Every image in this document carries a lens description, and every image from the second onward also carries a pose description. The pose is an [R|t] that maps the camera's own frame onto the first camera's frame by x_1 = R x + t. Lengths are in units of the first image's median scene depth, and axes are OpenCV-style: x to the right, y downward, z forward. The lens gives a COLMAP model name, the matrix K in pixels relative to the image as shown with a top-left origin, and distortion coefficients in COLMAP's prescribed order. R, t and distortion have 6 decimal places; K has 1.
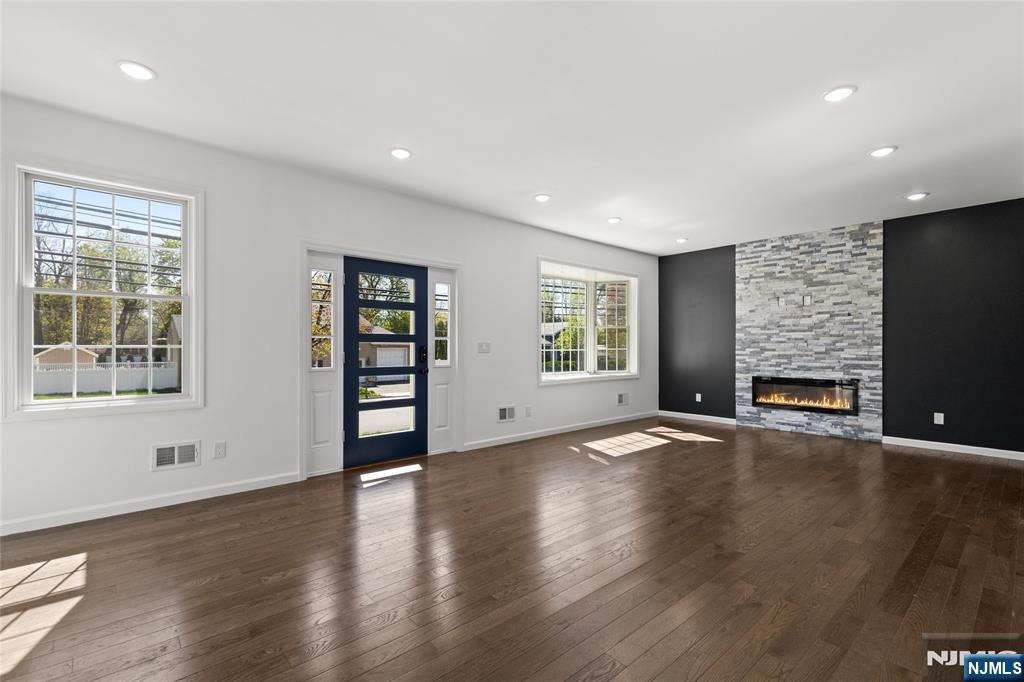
lens RADIAL K [[458.2, 0, 520.0], [0, 458.2, 346.0], [0, 0, 1]] dist [0.003275, -0.000058]
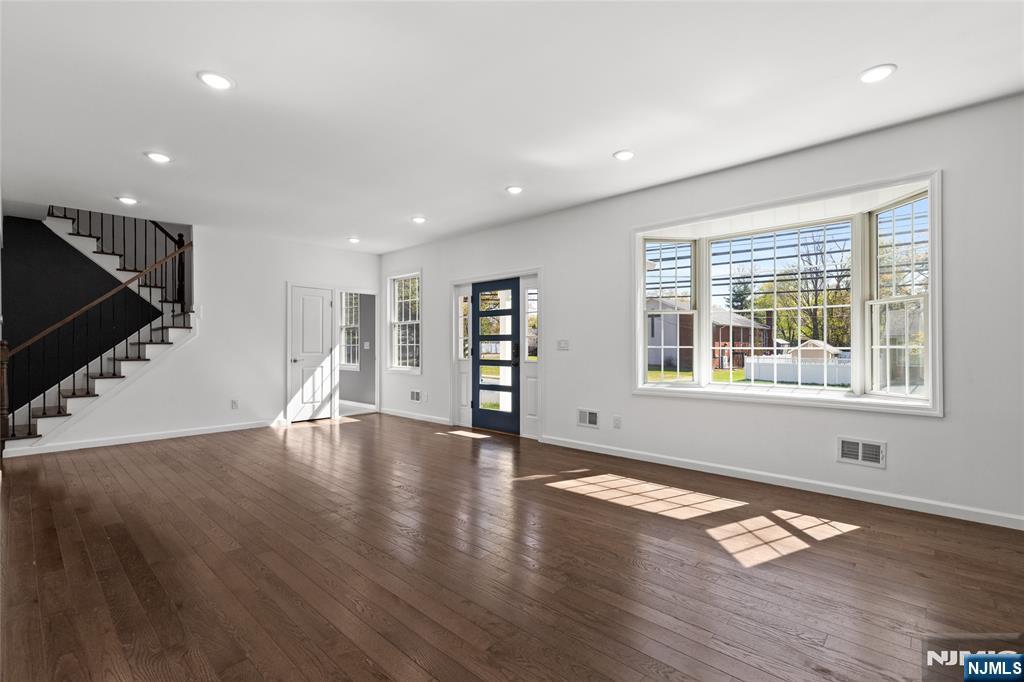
lens RADIAL K [[458.2, 0, 514.0], [0, 458.2, 345.6], [0, 0, 1]] dist [0.003275, -0.000058]
pose [[0.099039, 0.000584, -0.995083, 0.754160], [0.005868, 0.999982, 0.001170, 0.002703], [0.995066, -0.005955, 0.099034, 0.671620]]
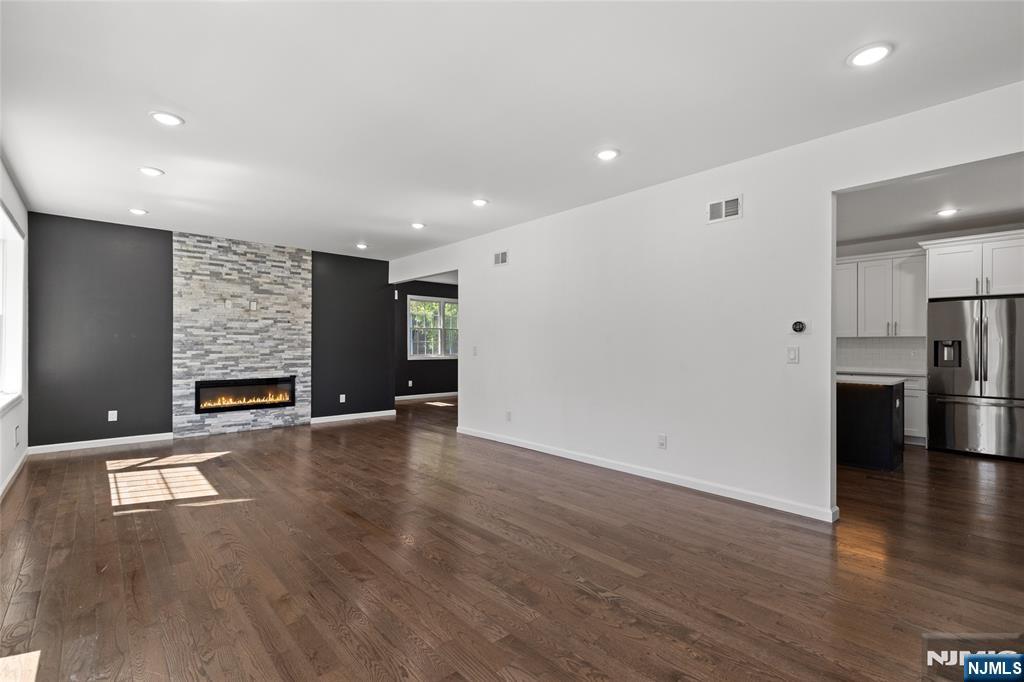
lens RADIAL K [[458.2, 0, 513.7], [0, 458.2, 344.5], [0, 0, 1]] dist [0.003275, -0.000058]
pose [[-0.003080, 0.003891, 0.999988, -0.472360], [-0.005790, 0.999976, -0.003909, -0.008397], [-0.999978, -0.005802, -0.003058, 0.416716]]
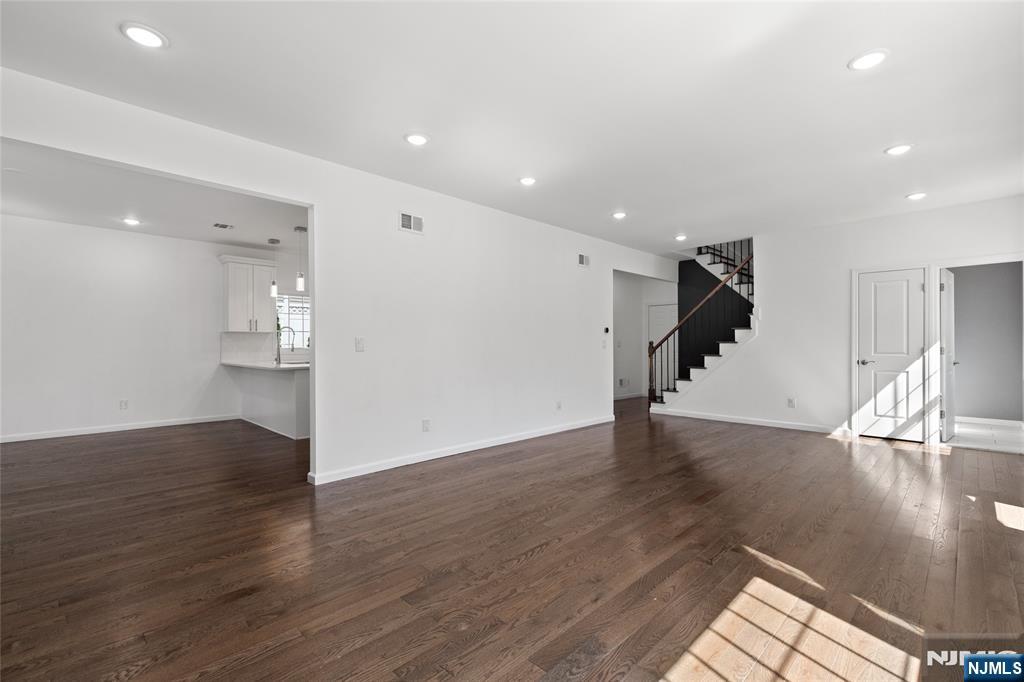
lens RADIAL K [[458.2, 0, 520.7], [0, 458.2, 342.5], [0, 0, 1]] dist [0.003275, -0.000058]
pose [[-0.997073, -0.001645, -0.076434, 0.338733], [-0.000901, 0.999952, -0.009772, 0.007164], [0.076446, -0.009675, -0.997027, 1.150584]]
